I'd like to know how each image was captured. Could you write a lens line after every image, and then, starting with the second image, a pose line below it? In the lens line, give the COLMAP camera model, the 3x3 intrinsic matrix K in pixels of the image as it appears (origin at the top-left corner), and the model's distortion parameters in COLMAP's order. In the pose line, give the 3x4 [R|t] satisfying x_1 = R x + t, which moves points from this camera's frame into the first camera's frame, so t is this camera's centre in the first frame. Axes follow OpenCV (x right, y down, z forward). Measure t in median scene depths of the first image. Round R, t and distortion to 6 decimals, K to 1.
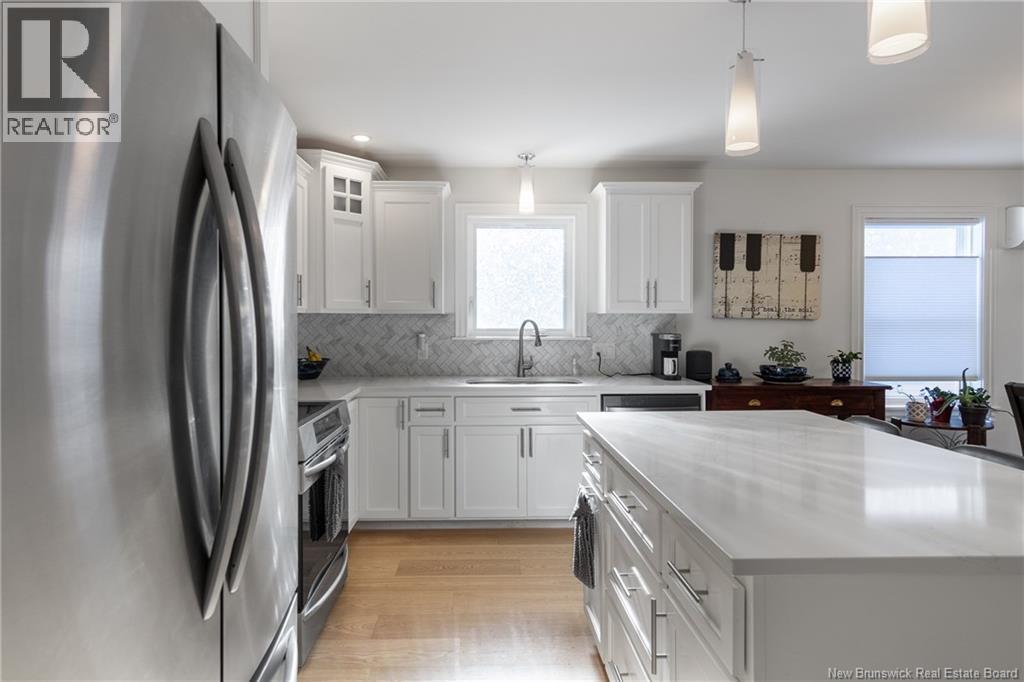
lens RADIAL K [[572.8, 0, 508.3], [0, 572.8, 330.8], [0, 0, 1]] dist [0.000858, -0.000118]
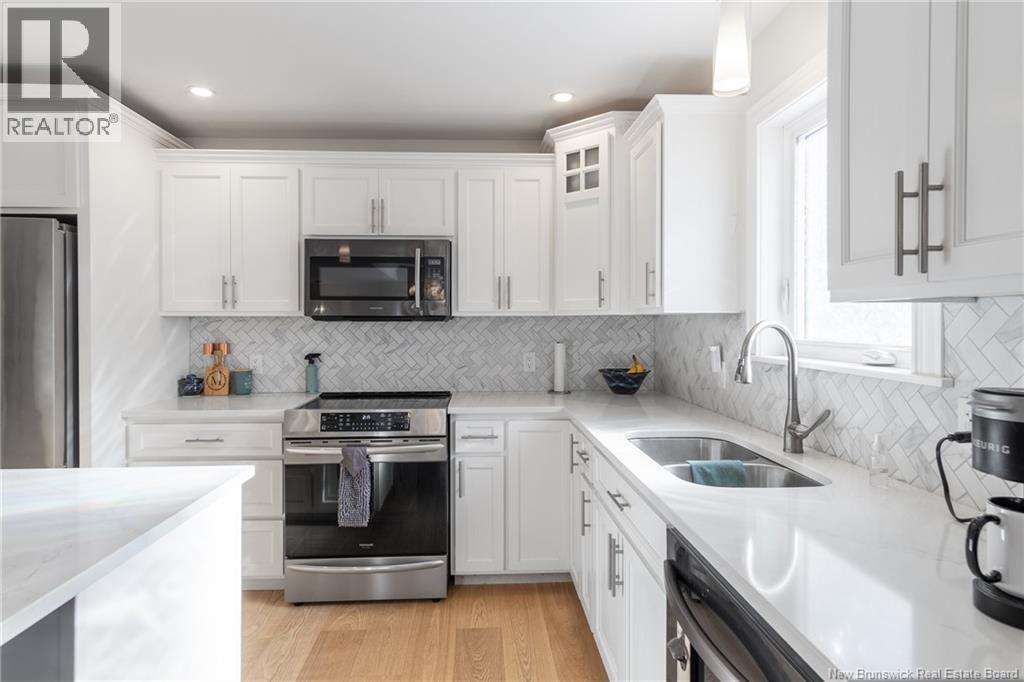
lens RADIAL K [[572.8, 0, 508.3], [0, 572.8, 330.8], [0, 0, 1]] dist [0.000858, -0.000118]
pose [[-0.001308, 0.013817, -0.999904, 0.492562], [-0.017559, 0.999750, 0.013837, -0.016530], [0.999845, 0.017576, -0.001065, 0.829741]]
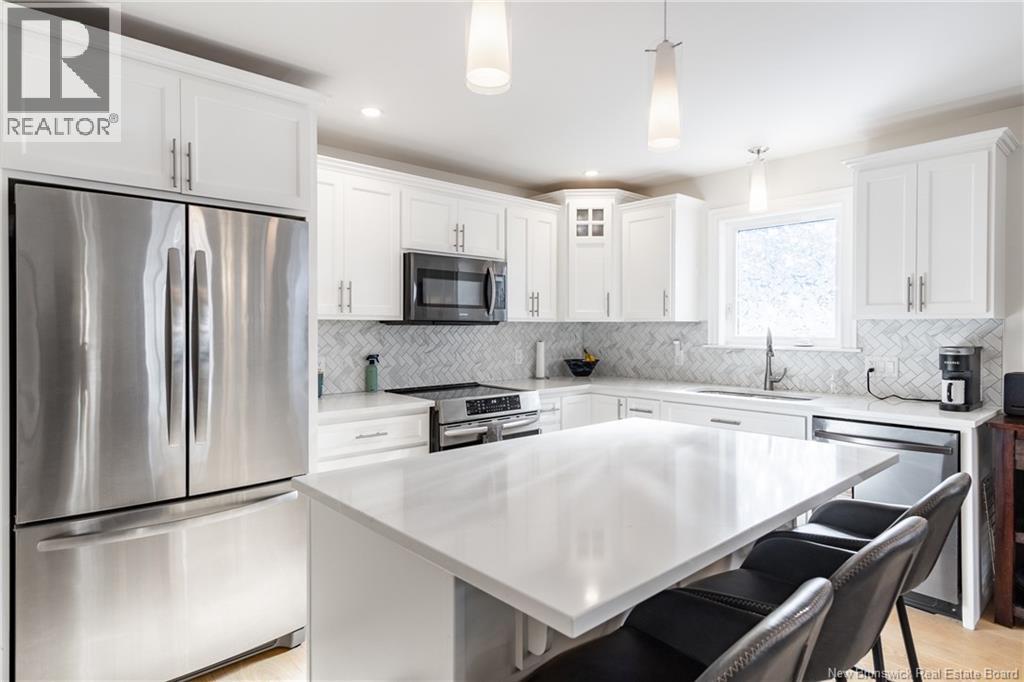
lens RADIAL K [[572.8, 0, 508.3], [0, 572.8, 330.8], [0, 0, 1]] dist [0.000858, -0.000118]
pose [[0.635547, 0.005428, -0.772043, 0.488897], [-0.015716, 0.999859, -0.005908, -0.001845], [0.771902, 0.015888, 0.635542, 0.108299]]
